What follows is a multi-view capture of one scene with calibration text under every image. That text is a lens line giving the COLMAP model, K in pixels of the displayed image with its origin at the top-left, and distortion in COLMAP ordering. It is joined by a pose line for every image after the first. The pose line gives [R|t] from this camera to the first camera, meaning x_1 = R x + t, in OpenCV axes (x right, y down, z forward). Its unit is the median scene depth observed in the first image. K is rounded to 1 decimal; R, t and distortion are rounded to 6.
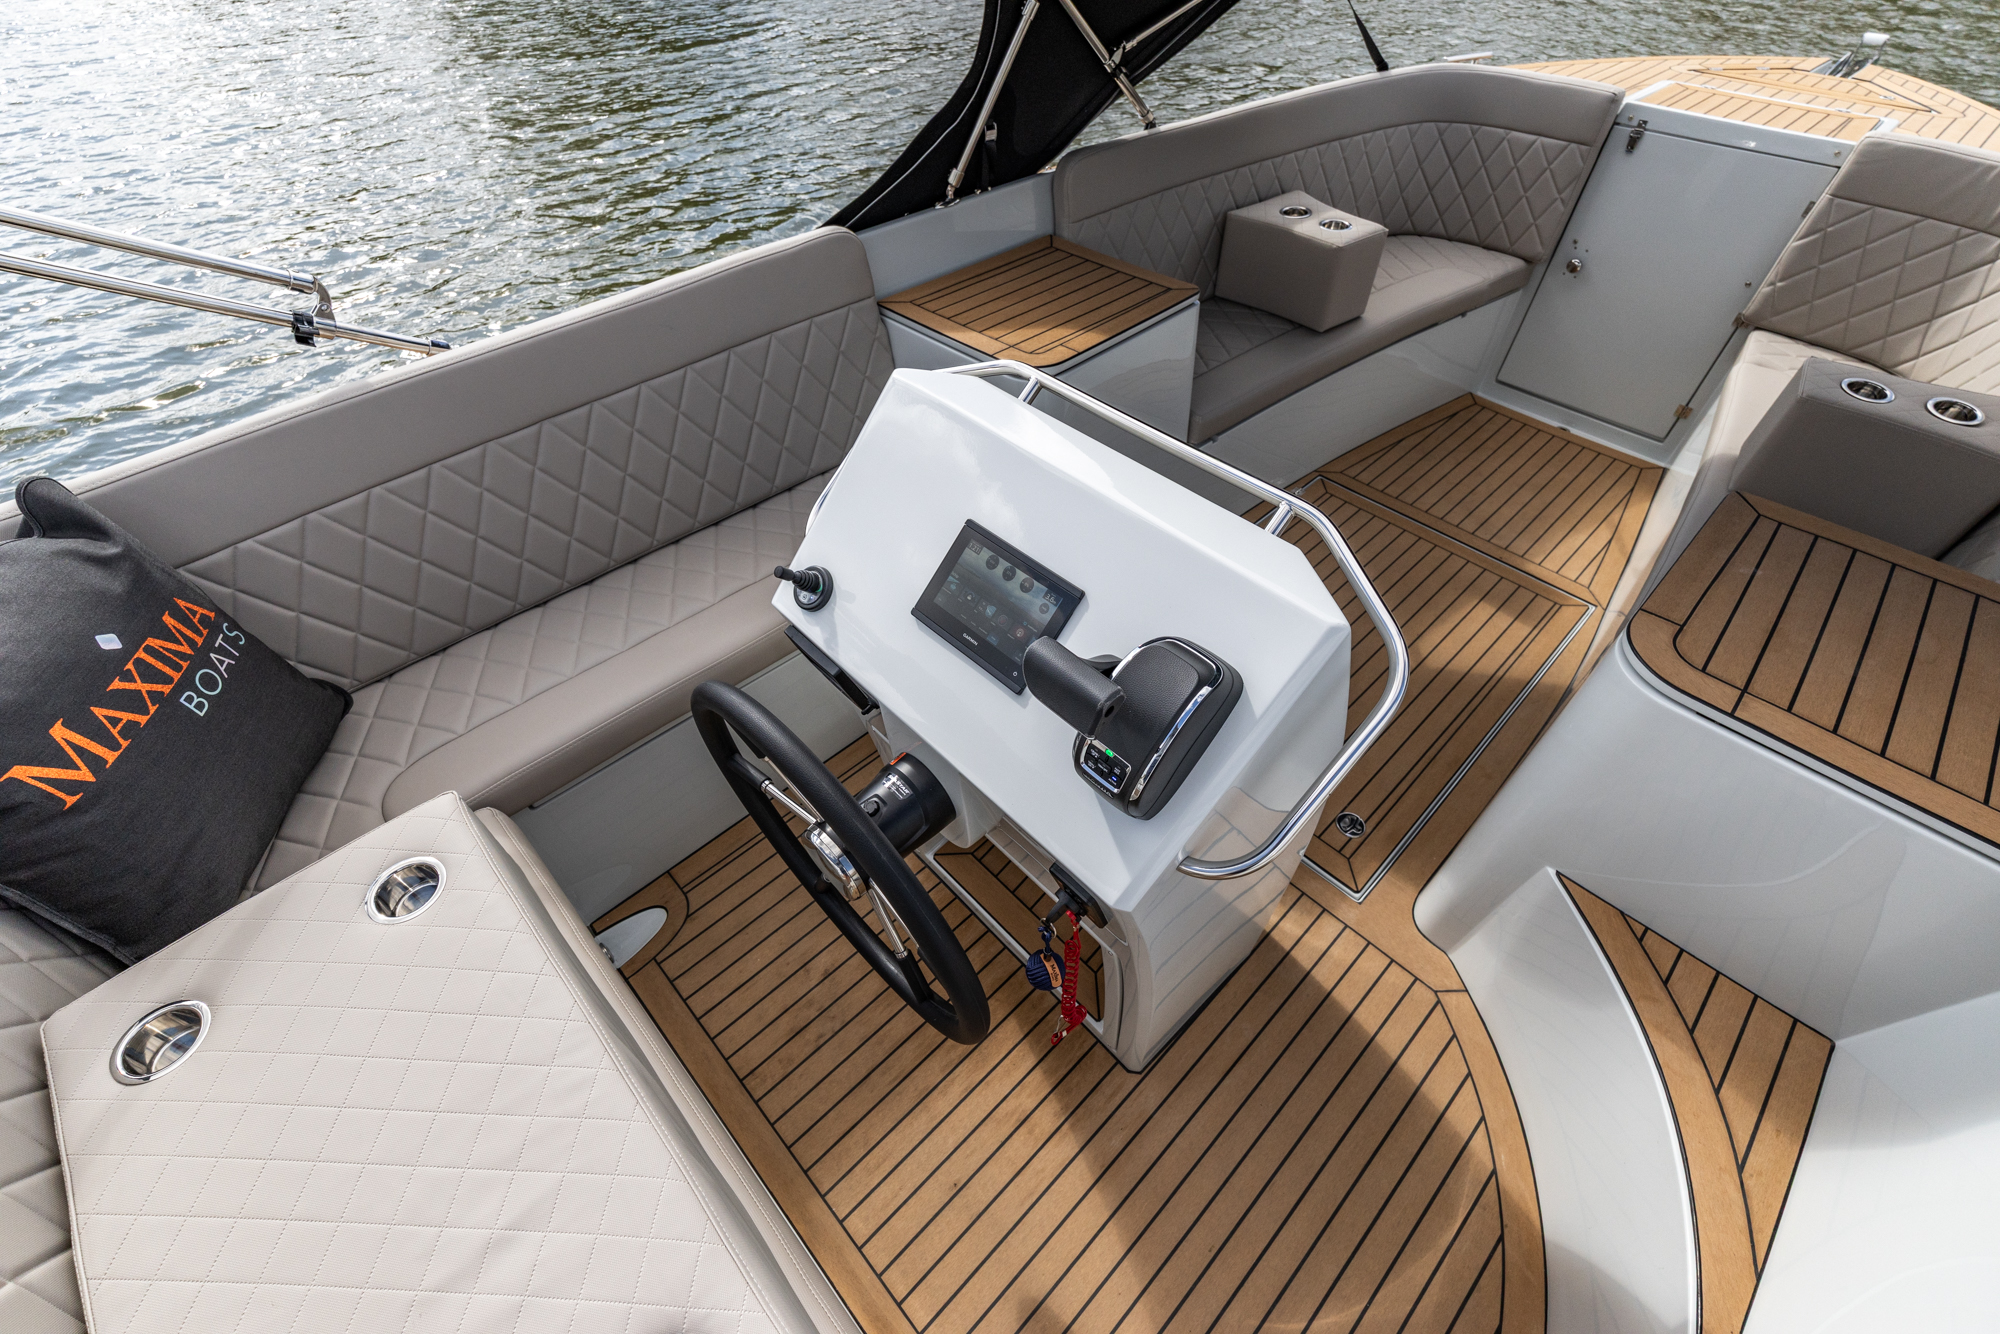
lens RADIAL K [[850.0, 0, 998.1], [0, 850.0, 662.5], [0, 0, 1]] dist [0.027487, -0.010925]
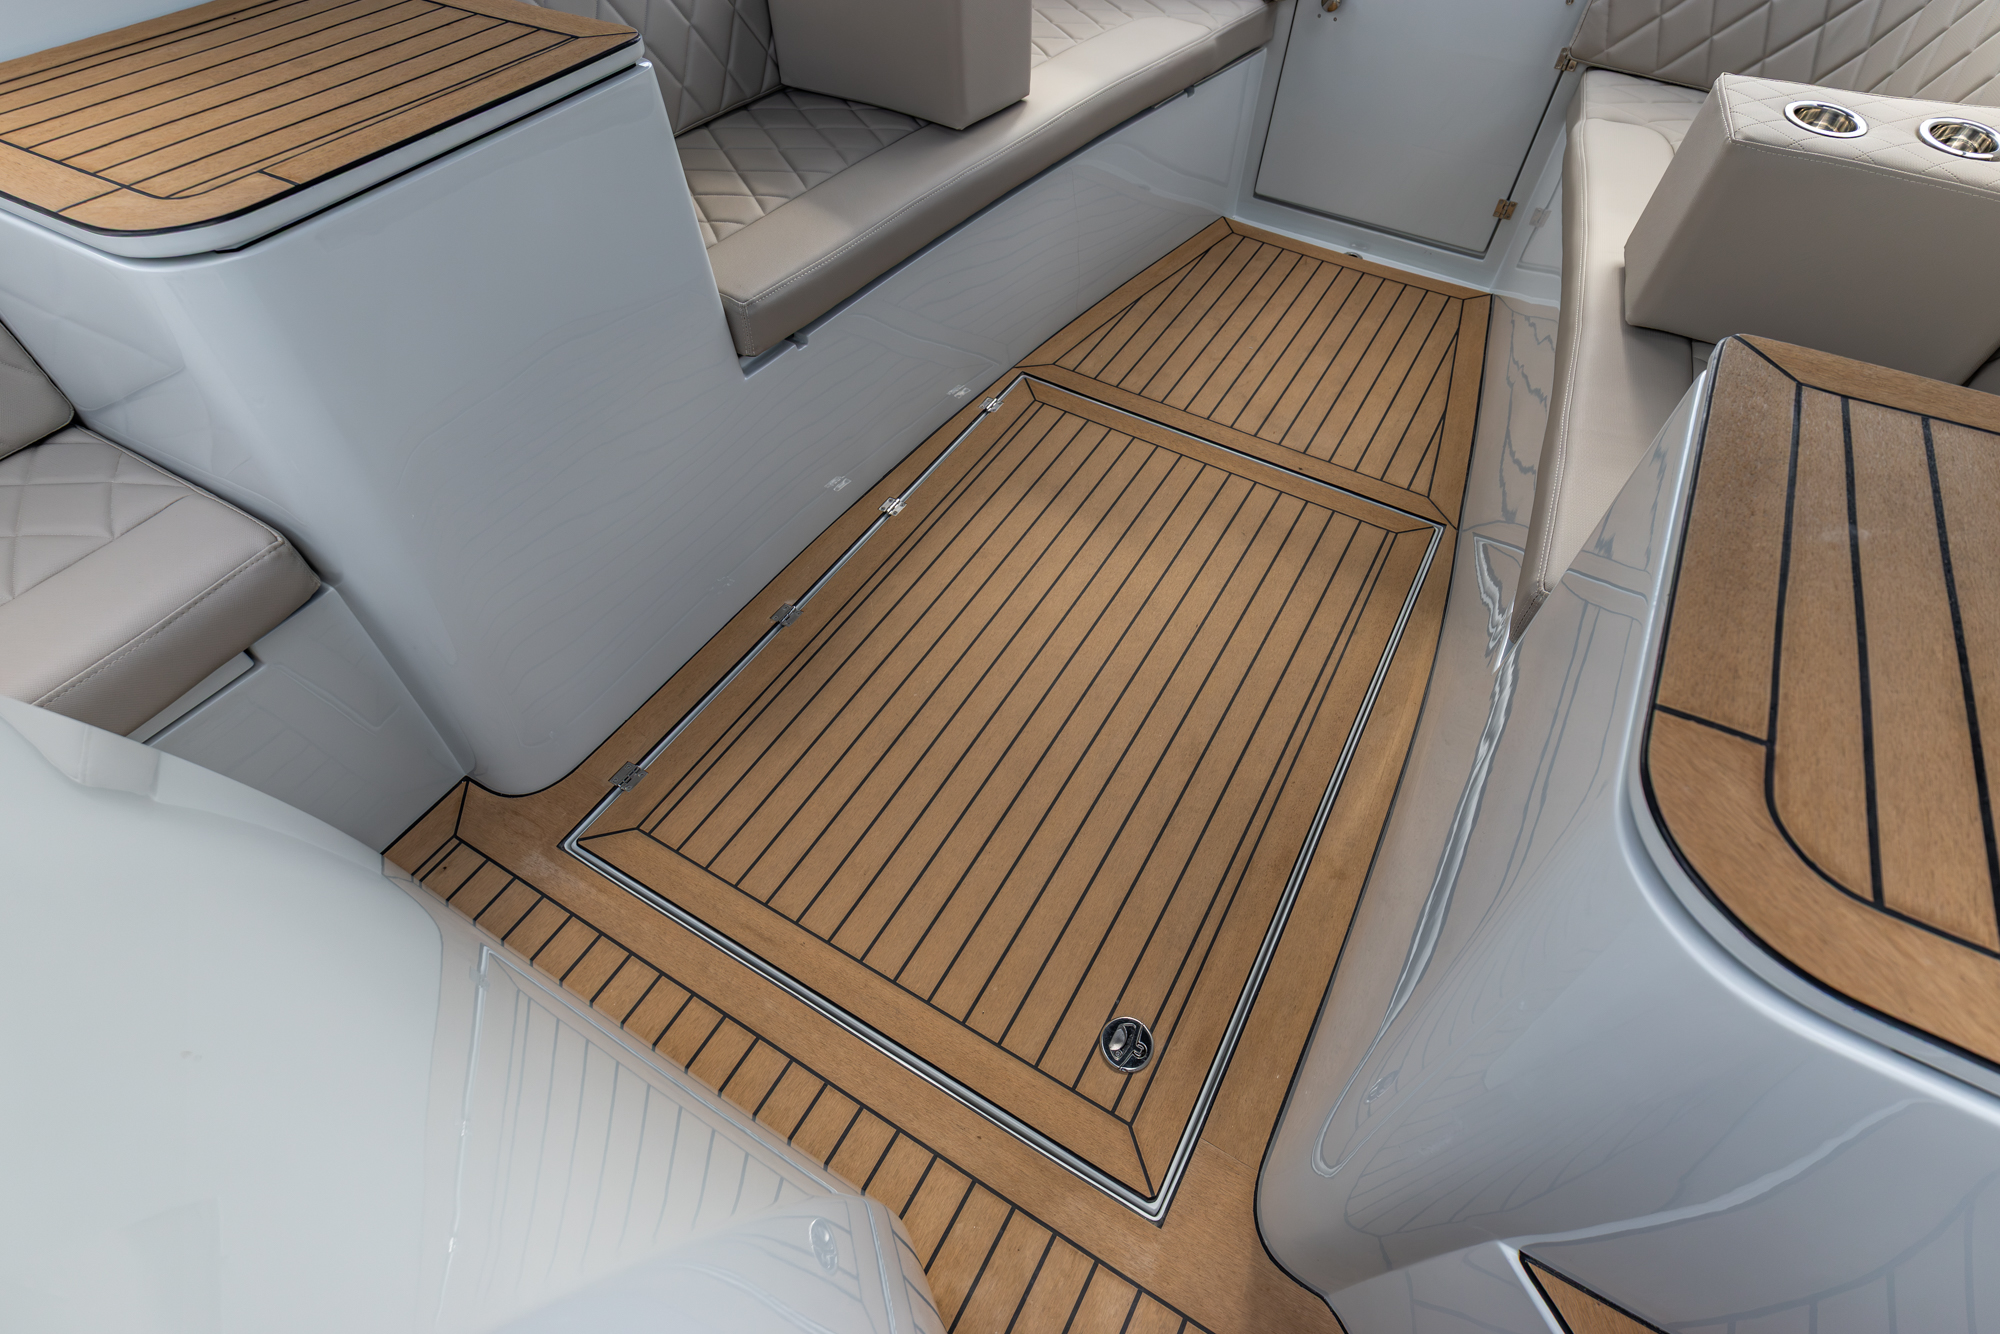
lens RADIAL K [[964.2, 0, 1005.1], [0, 964.2, 647.3], [0, 0, 1]] dist [0.033941, -0.020051]
pose [[0.961494, -0.192748, 0.195901, 0.240998], [0.181278, 0.980563, 0.075059, -0.099810], [-0.206561, -0.036656, 0.977747, 0.389030]]
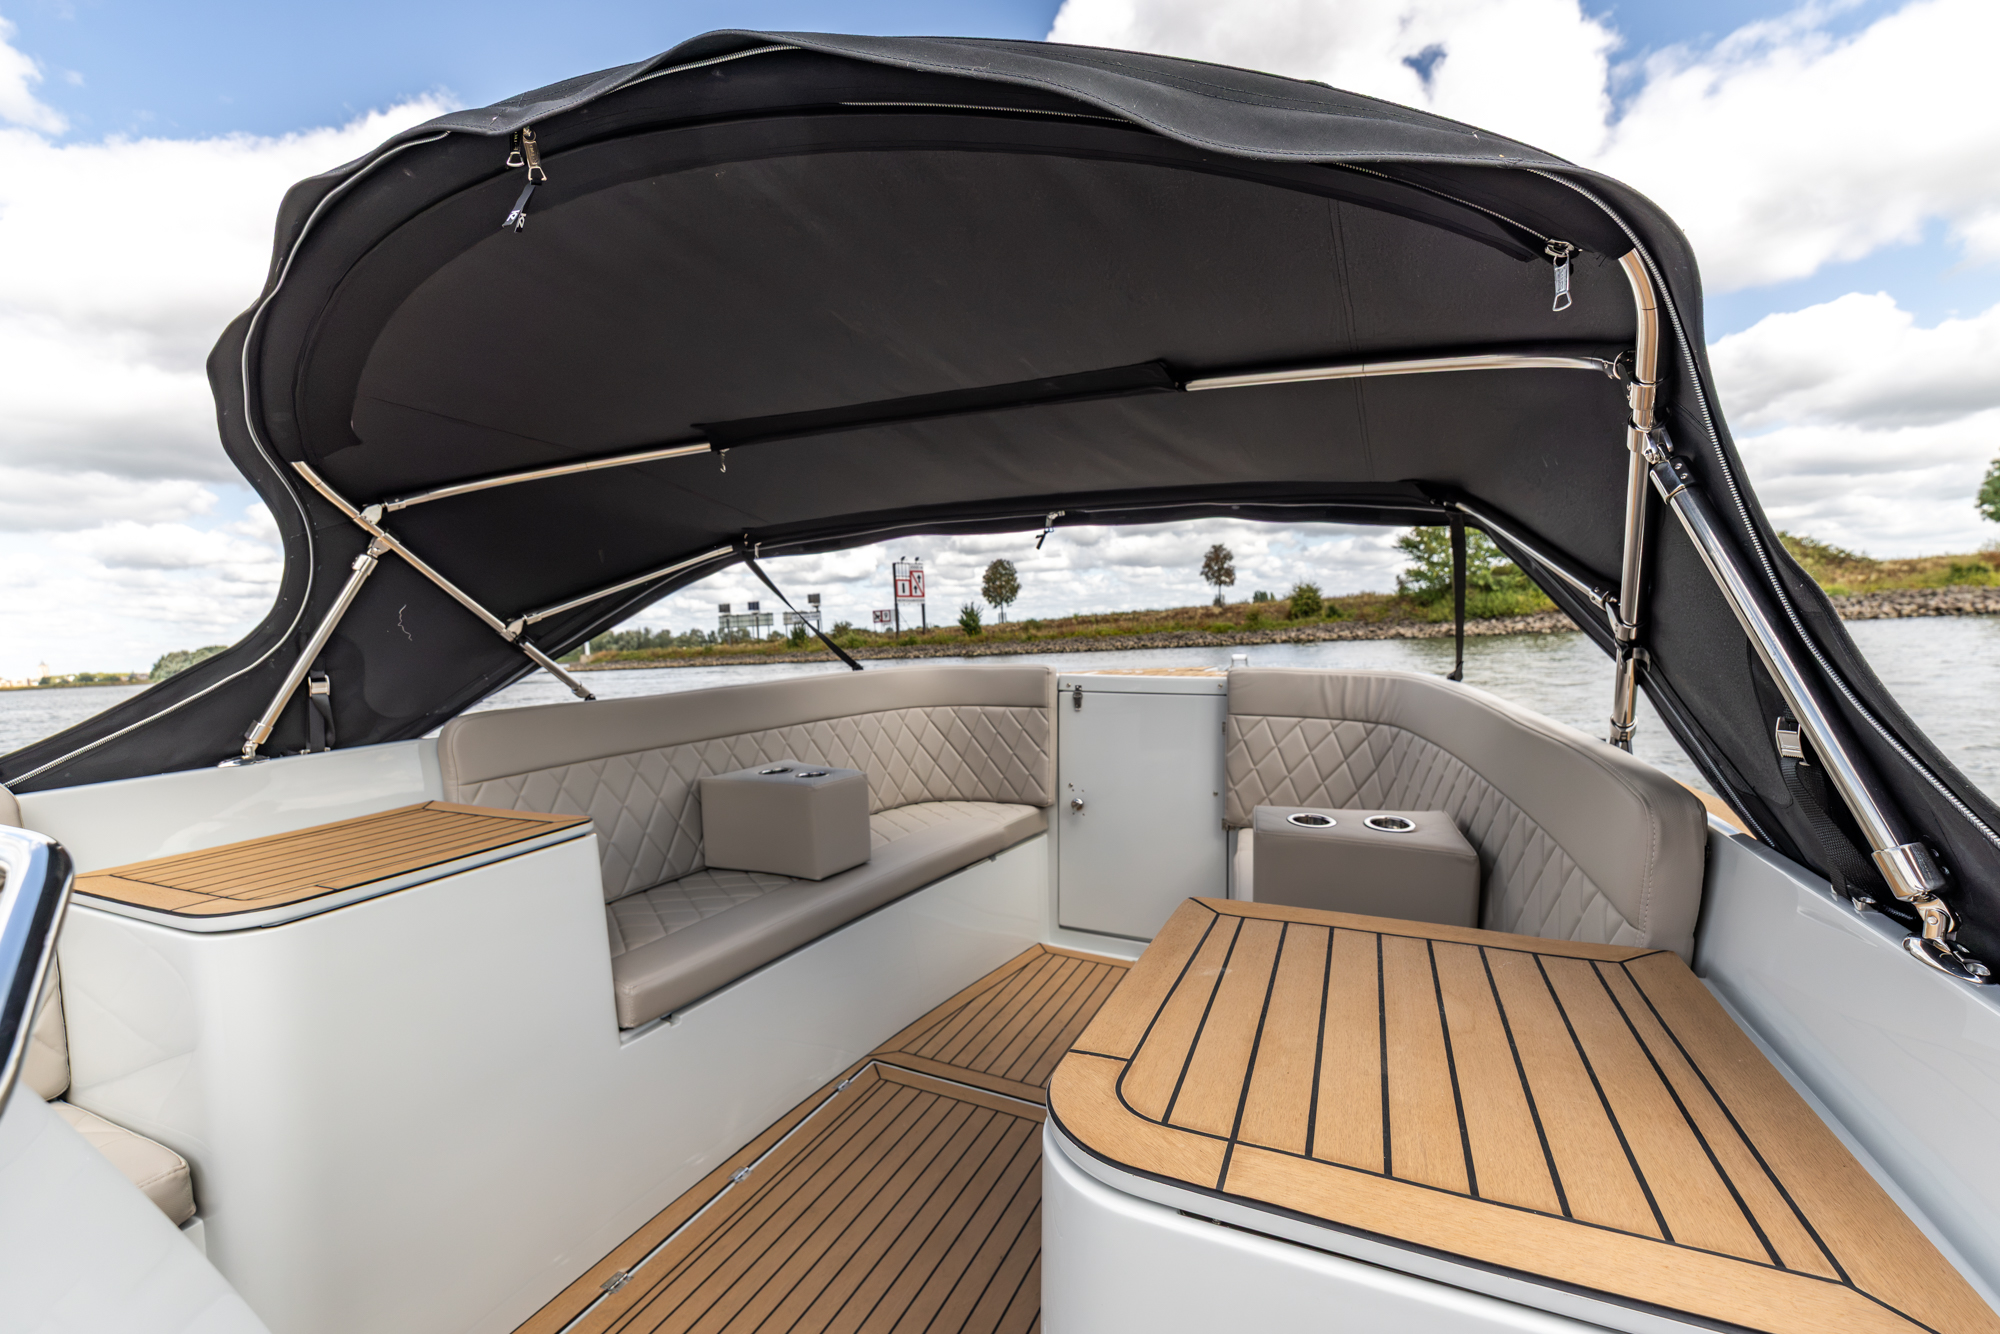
lens RADIAL K [[858.4, 0, 1000.0], [0, 858.4, 667.0], [0, 0, 1]] dist [0.002951, -0.000627]
pose [[0.940698, -0.038505, 0.337052, 0.306450], [0.259273, 0.722335, -0.641100, 0.067634], [-0.218779, 0.690470, 0.689483, 0.252859]]
